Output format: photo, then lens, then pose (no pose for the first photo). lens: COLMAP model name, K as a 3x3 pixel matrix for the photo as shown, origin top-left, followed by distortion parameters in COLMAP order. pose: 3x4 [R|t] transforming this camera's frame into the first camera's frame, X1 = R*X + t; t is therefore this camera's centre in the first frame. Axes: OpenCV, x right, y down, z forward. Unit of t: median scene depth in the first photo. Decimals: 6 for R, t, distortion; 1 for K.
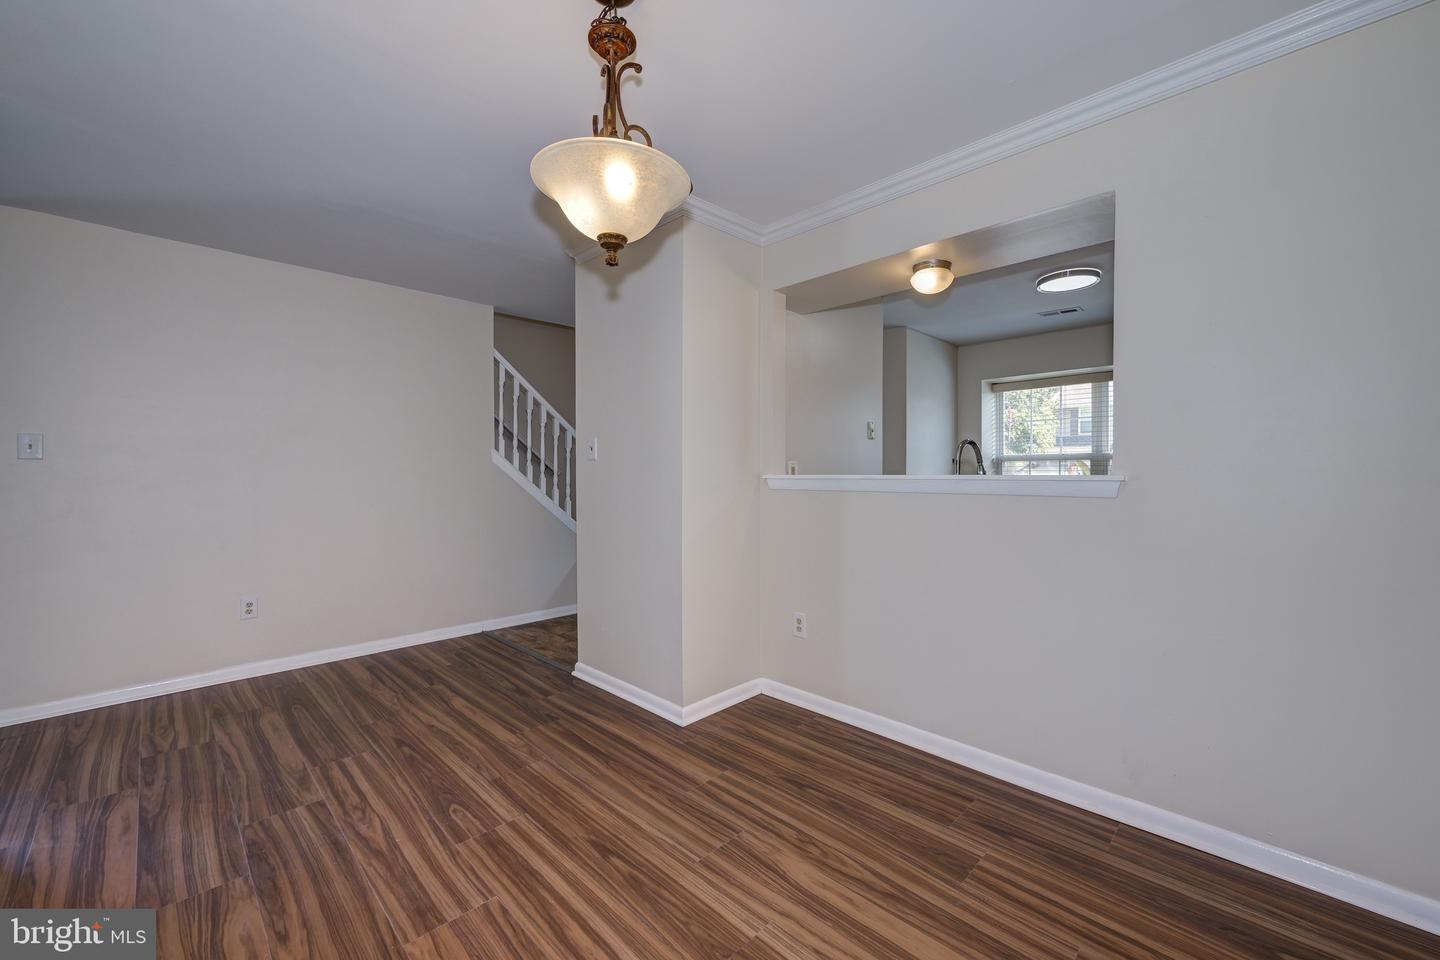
lens RADIAL K [[589.7, 0, 718.5], [0, 589.7, 473.0], [0, 0, 1]] dist [0.001698, 0.000299]
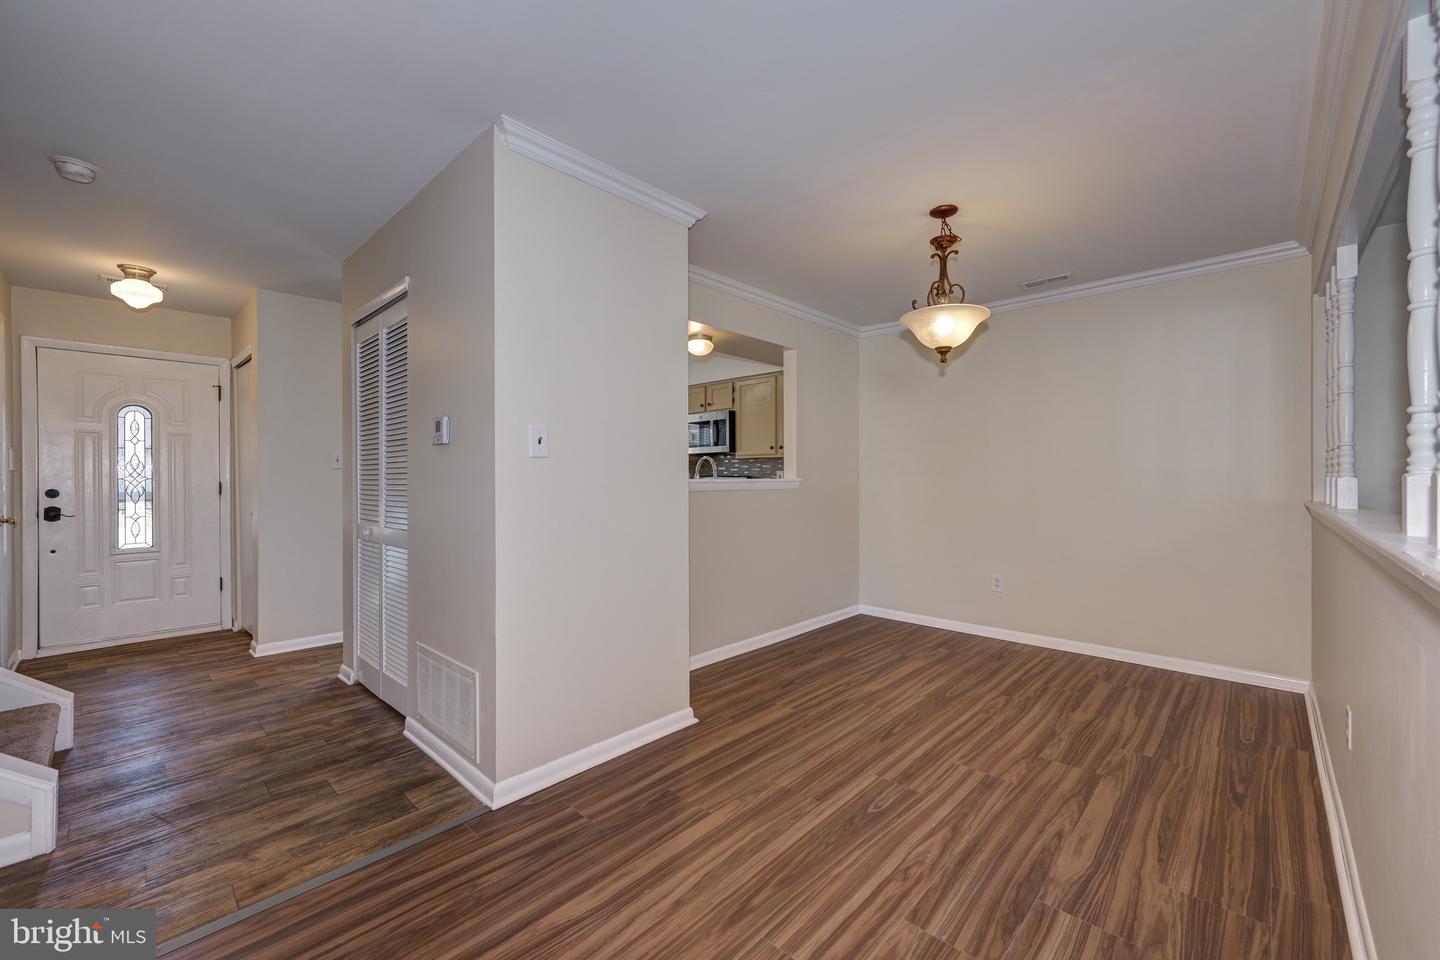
lens RADIAL K [[589.7, 0, 718.0], [0, 589.7, 482.7], [0, 0, 1]] dist [0.001698, 0.000299]
pose [[-0.049688, -0.002384, 0.998762, -1.533865], [0.005634, 0.999981, 0.002668, -0.002473], [-0.998749, 0.005760, -0.049673, 1.388886]]
